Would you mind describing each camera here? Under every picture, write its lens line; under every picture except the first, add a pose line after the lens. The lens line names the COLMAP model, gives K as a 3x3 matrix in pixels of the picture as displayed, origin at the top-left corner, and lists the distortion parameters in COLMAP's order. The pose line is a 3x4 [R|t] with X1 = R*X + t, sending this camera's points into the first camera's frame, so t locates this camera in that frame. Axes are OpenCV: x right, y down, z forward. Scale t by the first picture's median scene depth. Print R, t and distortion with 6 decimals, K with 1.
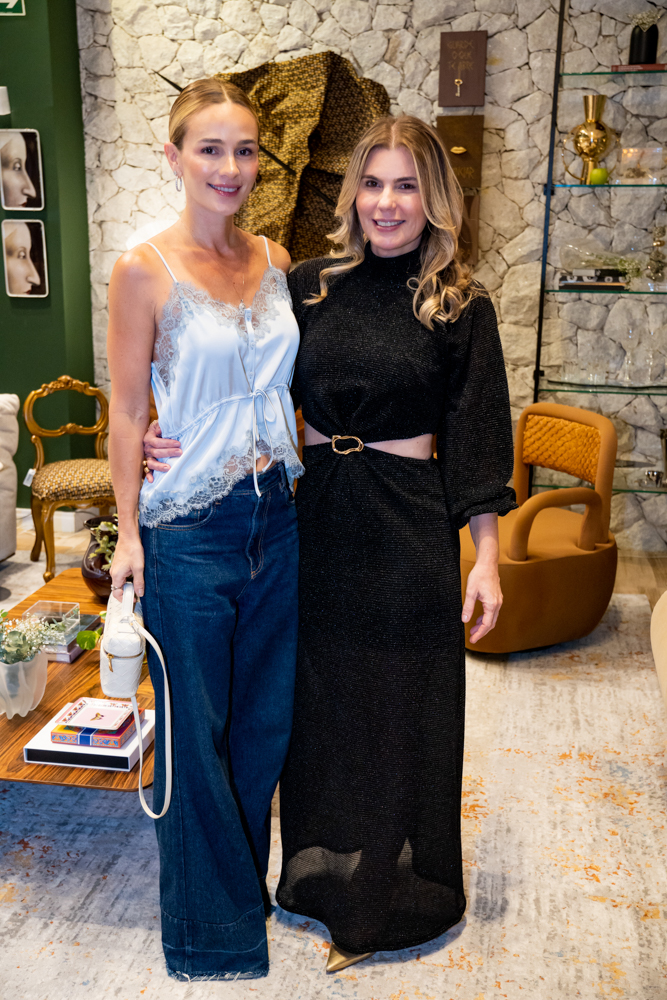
lens RADIAL K [[1169.0, 0, 333.5], [0, 1169.0, 500.0], [0, 0, 1]] dist [0.076528, 0.034150]
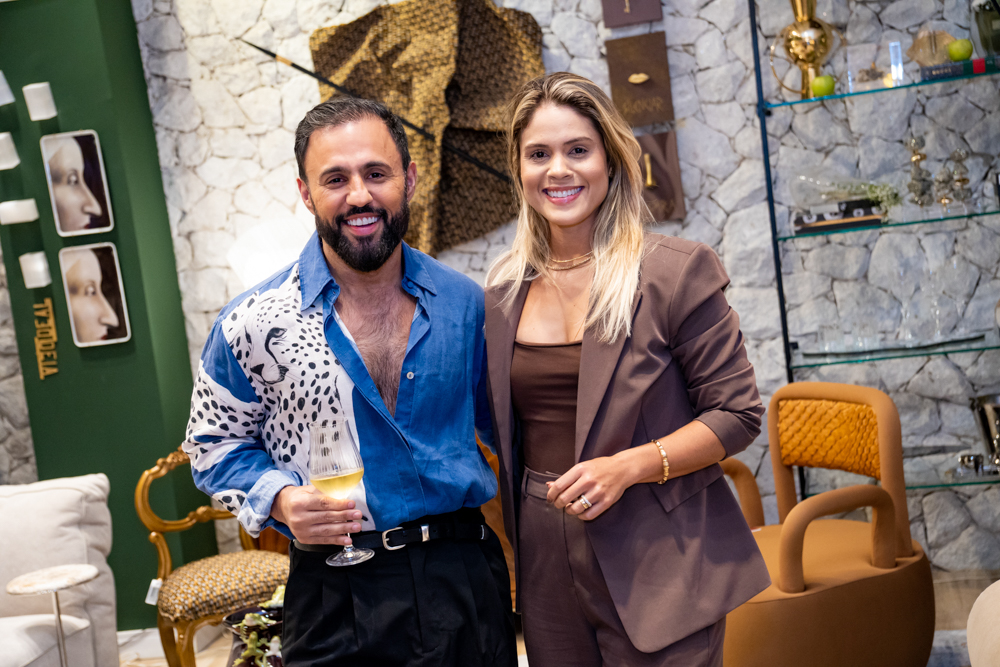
lens RADIAL K [[1808.7, 0, 500.0], [0, 1808.7, 333.5], [0, 0, 1]] dist [0.298072, 0.025665]
pose [[0.989829, -0.141811, -0.011291, 0.005677], [0.138794, 0.980084, -0.142023, 0.023907], [0.031207, 0.139012, 0.989799, -0.160561]]
